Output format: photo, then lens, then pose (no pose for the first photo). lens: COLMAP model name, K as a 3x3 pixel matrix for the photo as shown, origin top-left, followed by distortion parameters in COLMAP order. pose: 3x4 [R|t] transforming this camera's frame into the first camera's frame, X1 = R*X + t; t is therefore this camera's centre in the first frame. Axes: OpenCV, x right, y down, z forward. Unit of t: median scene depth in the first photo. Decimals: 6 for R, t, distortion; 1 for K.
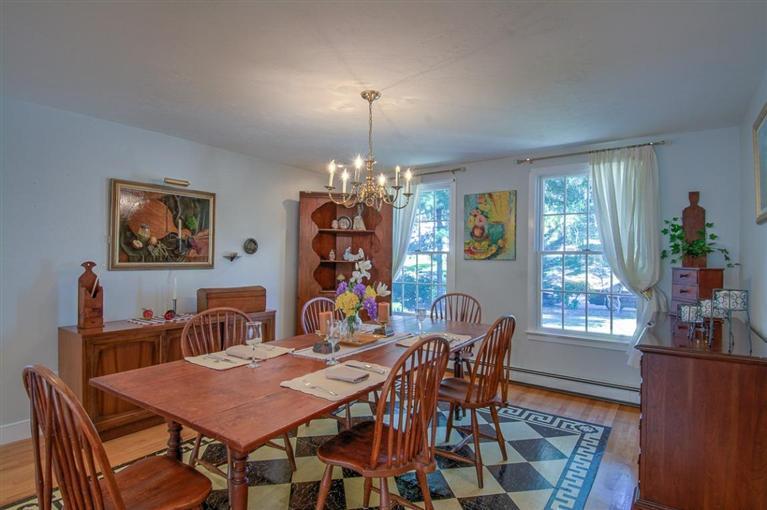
lens RADIAL K [[404.0, 0, 388.8], [0, 404.0, 256.3], [0, 0, 1]] dist [0.059947, -0.058633]
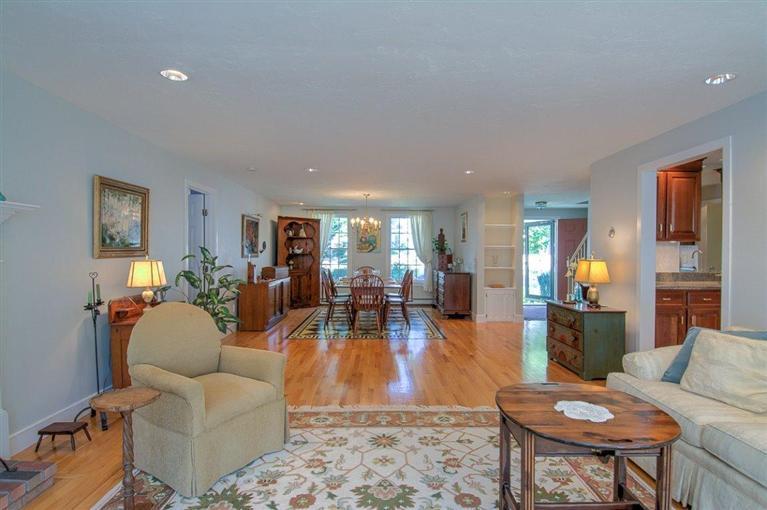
lens RADIAL K [[404.0, 0, 388.8], [0, 404.0, 256.3], [0, 0, 1]] dist [0.059947, -0.058633]
pose [[0.802364, -0.009454, 0.596760, -0.980362], [-0.001528, 0.999839, 0.017894, -0.009478], [-0.596832, -0.015269, 0.802221, -0.835560]]
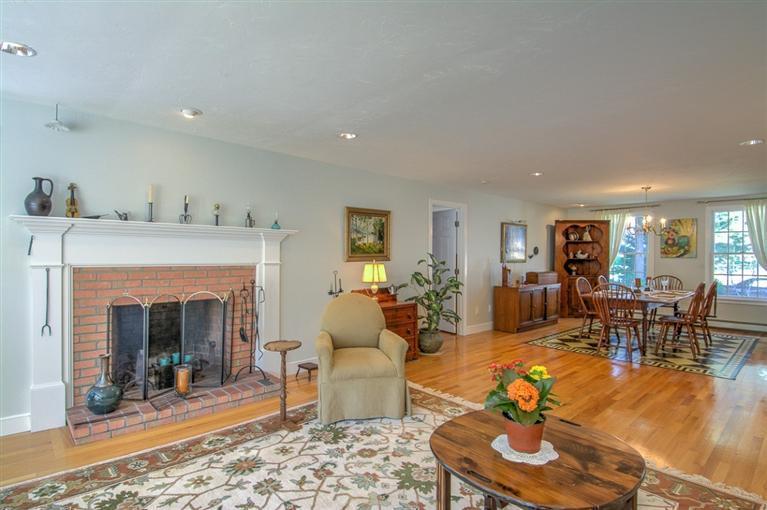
lens RADIAL K [[404.0, 0, 388.8], [0, 404.0, 256.3], [0, 0, 1]] dist [0.059947, -0.058633]
pose [[0.978989, -0.003586, -0.203882, -0.614172], [0.004727, 0.999976, 0.005109, -0.011693], [0.203859, -0.005966, 0.978982, -0.987266]]
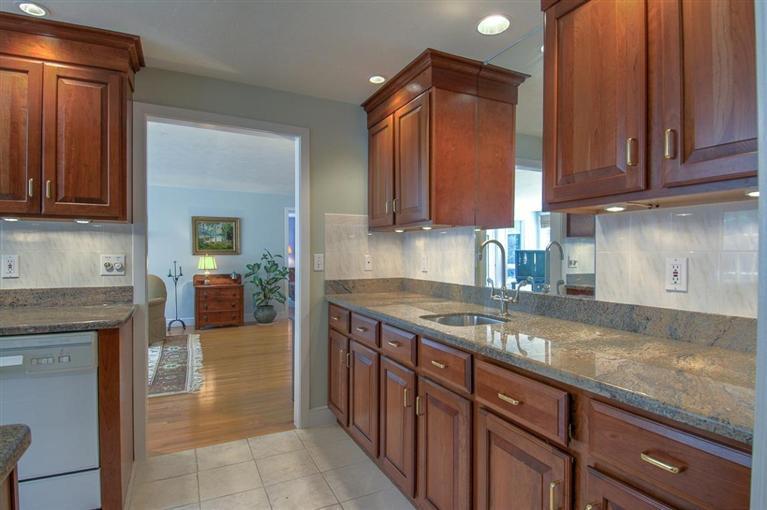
lens RADIAL K [[404.0, 0, 388.8], [0, 404.0, 256.3], [0, 0, 1]] dist [0.059947, -0.058633]
pose [[0.881987, -0.001761, -0.471270, 0.482986], [0.005485, 0.999964, 0.006529, 0.007204], [0.471242, -0.008343, 0.881965, -0.968596]]
